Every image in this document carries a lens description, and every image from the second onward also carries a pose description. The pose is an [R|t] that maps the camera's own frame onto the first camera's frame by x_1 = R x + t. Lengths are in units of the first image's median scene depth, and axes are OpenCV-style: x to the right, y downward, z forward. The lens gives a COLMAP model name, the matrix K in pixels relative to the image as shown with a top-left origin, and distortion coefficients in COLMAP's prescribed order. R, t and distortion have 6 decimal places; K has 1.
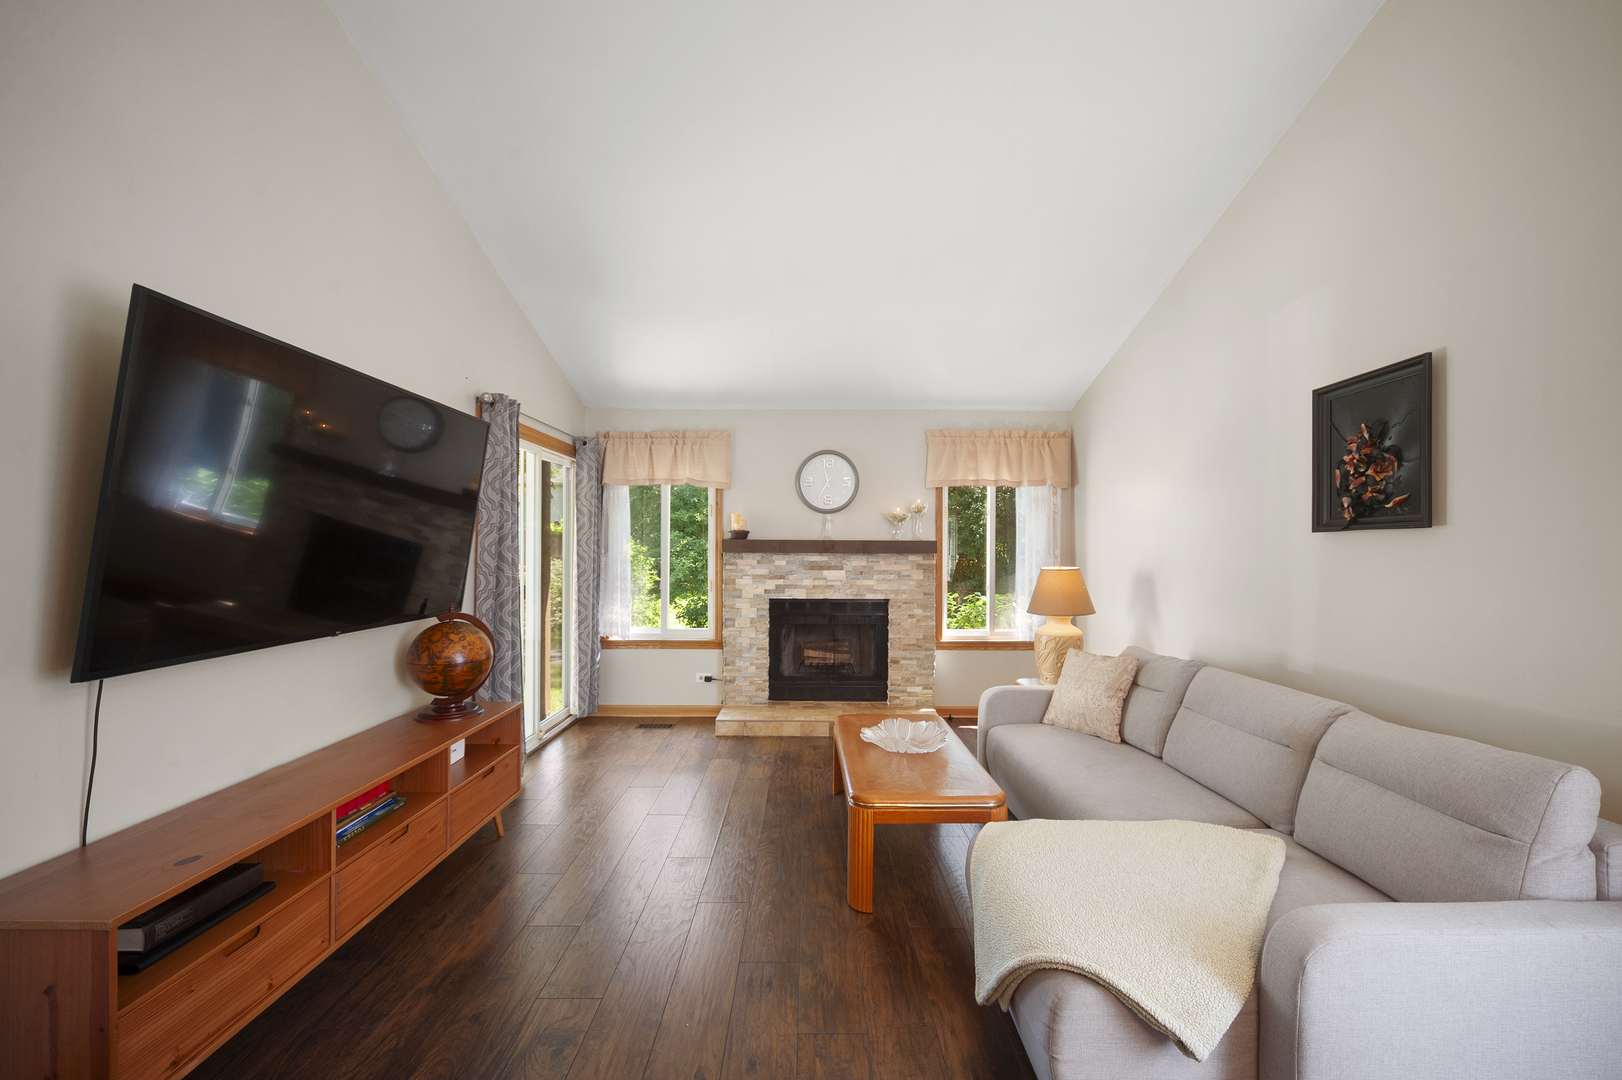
lens RADIAL K [[646.9, 0, 812.9], [0, 646.9, 547.7], [0, 0, 1]] dist [-0.000098, 0.000011]
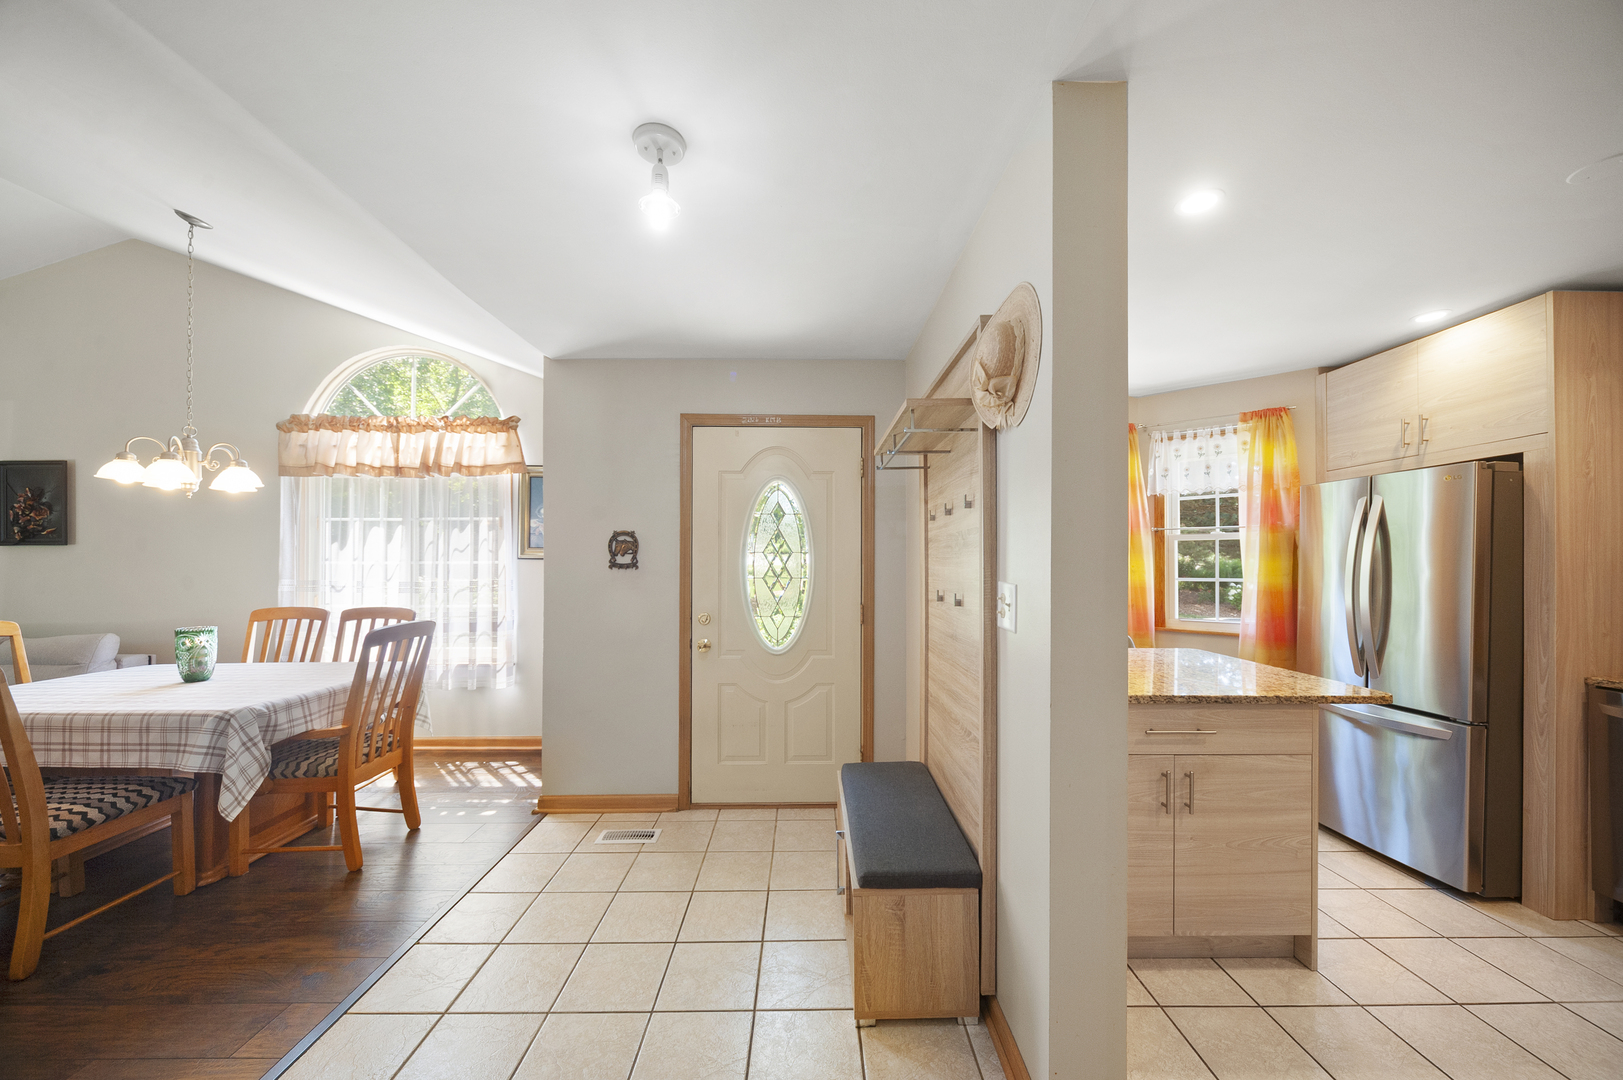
lens RADIAL K [[575.6, 0, 817.7], [0, 575.6, 557.5], [0, 0, 1]] dist [0.001509, -0.000356]
pose [[-0.004352, -0.000678, 0.999990, -0.374764], [-0.000433, 1.000000, 0.000676, 0.002489], [-0.999990, -0.000430, -0.004352, -0.580014]]
